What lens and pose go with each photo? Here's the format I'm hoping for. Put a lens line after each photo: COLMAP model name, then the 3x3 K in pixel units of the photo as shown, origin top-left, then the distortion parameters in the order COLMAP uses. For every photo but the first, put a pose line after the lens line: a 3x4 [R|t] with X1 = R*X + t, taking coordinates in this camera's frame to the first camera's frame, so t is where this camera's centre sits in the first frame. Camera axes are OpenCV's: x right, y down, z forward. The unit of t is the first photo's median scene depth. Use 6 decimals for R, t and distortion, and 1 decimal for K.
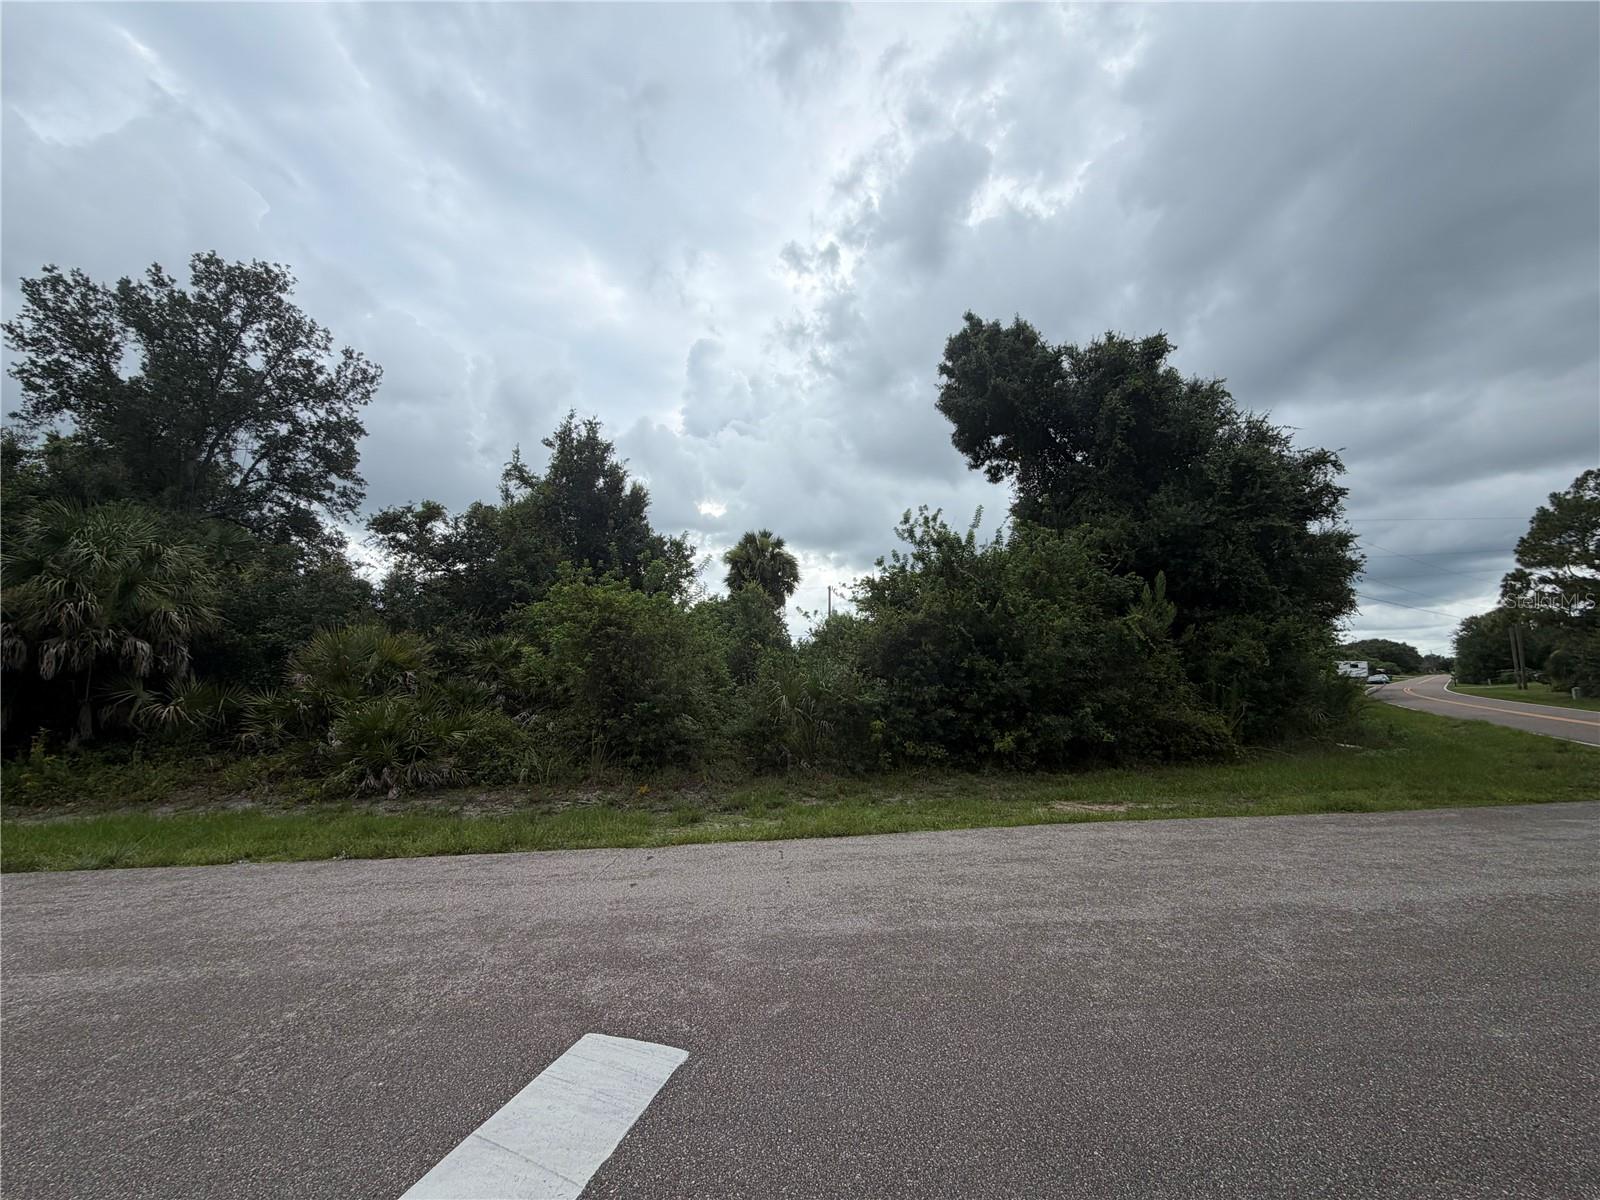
lens RADIAL K [[636.8, 0, 797.6], [0, 636.8, 600.2], [0, 0, 1]] dist [0.001959, -0.000378]
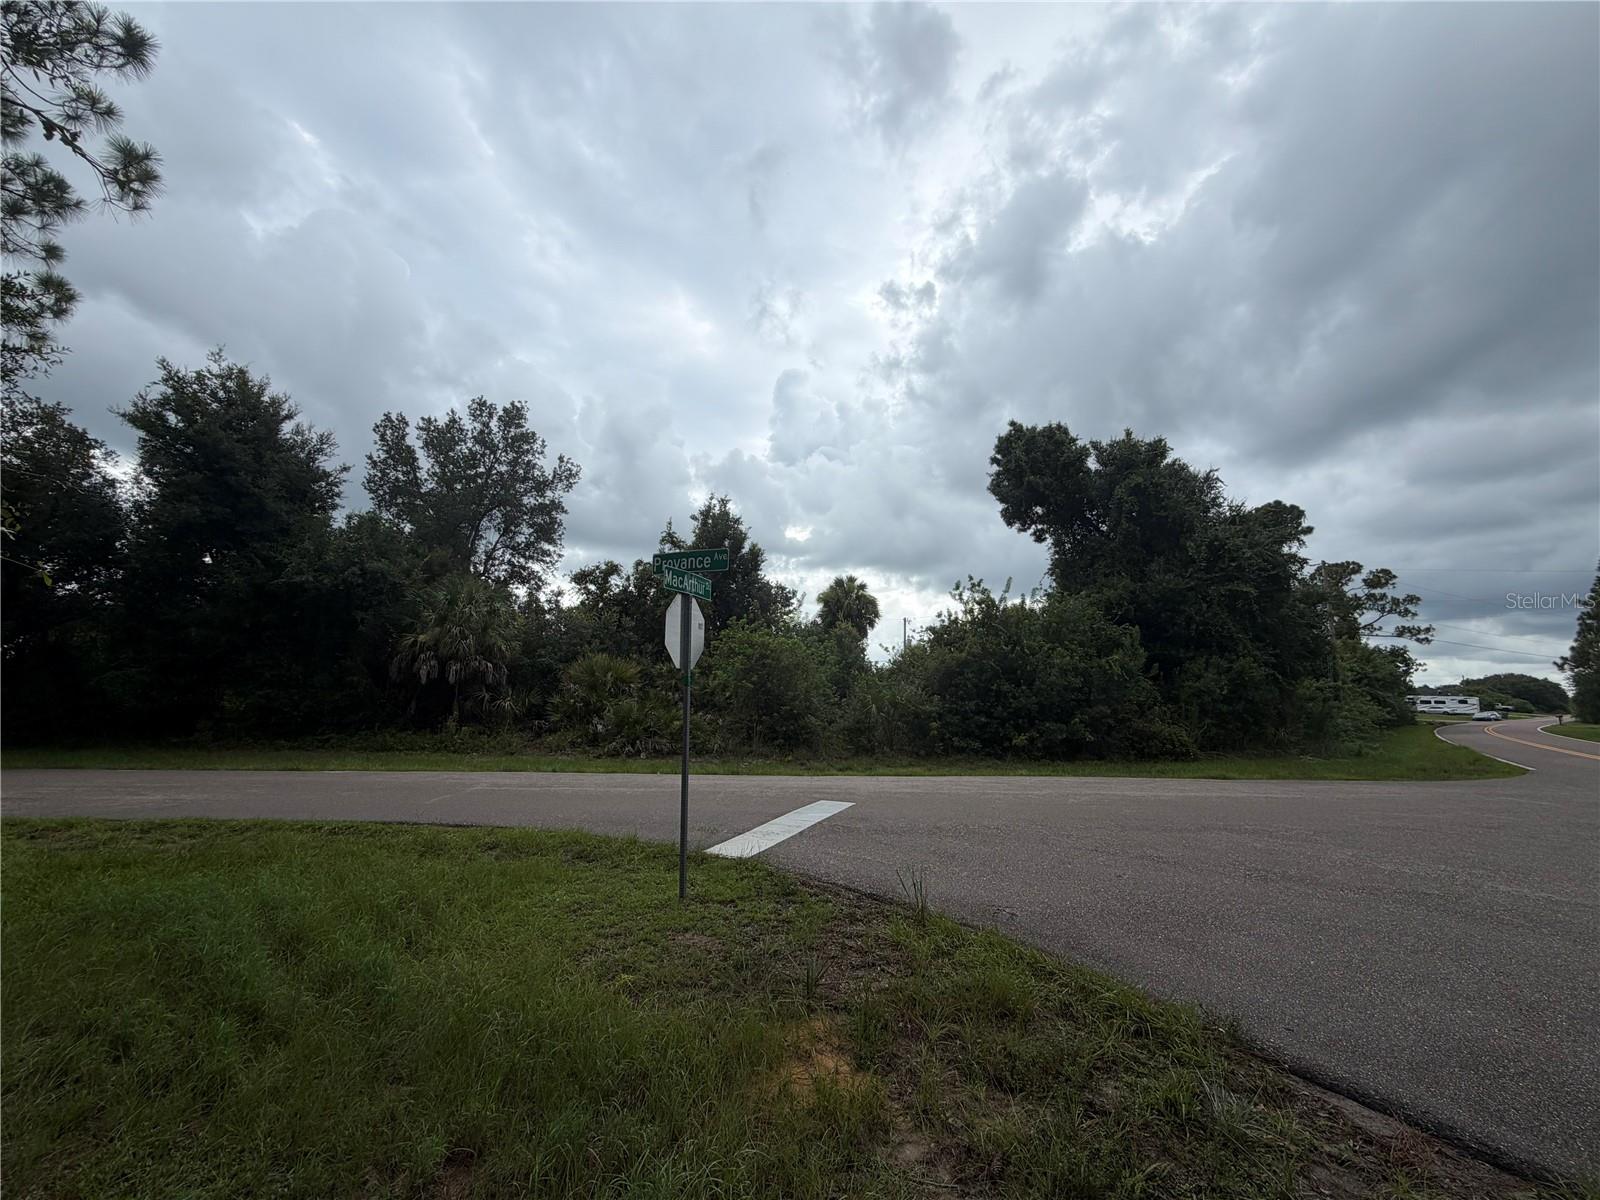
lens RADIAL K [[636.8, 0, 798.3], [0, 636.8, 599.9], [0, 0, 1]] dist [0.001959, -0.000378]
pose [[0.993105, 0.006078, -0.117071, -0.015381], [-0.010212, 0.999344, -0.034749, -0.033933], [0.116783, 0.035705, 0.992515, -0.383667]]
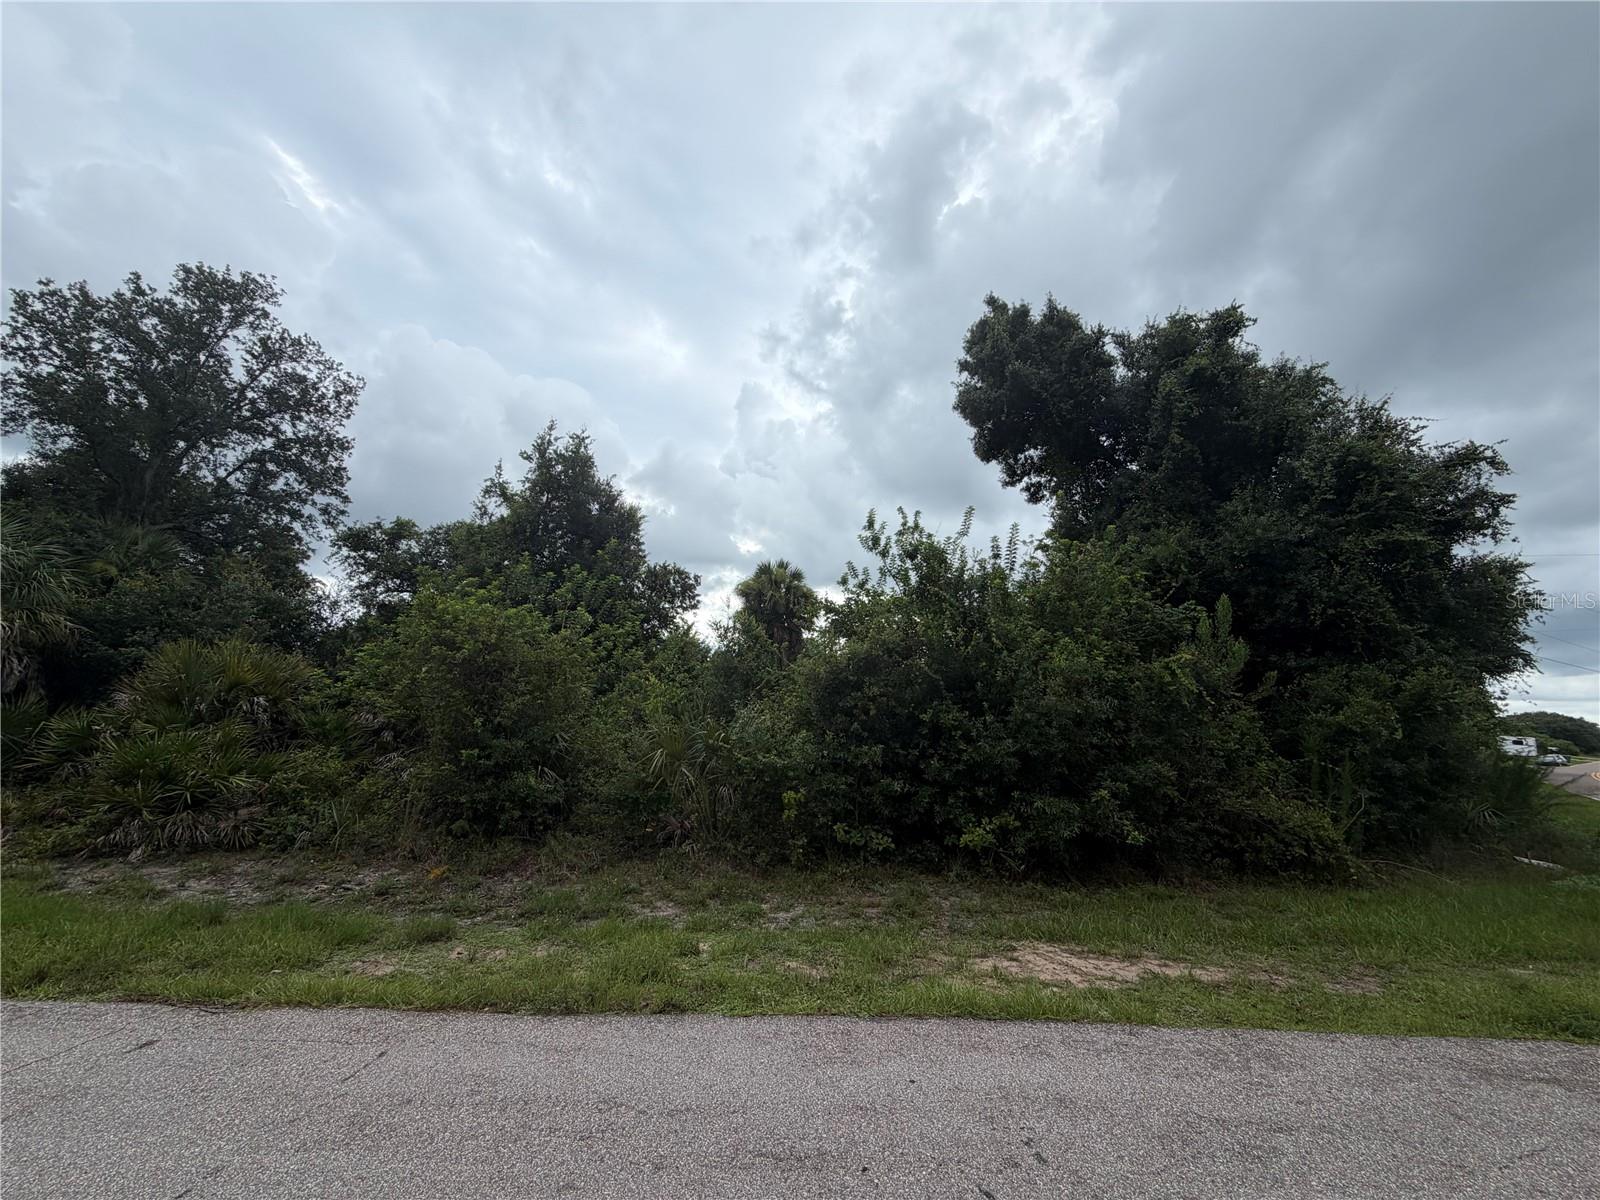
lens RADIAL K [[636.8, 0, 797.0], [0, 636.8, 600.1], [0, 0, 1]] dist [0.001959, -0.000378]
pose [[0.992187, 0.020361, -0.123087, 0.140584], [-0.029273, 0.997044, -0.071036, 0.017613], [0.121277, 0.074084, 0.989850, 0.185177]]
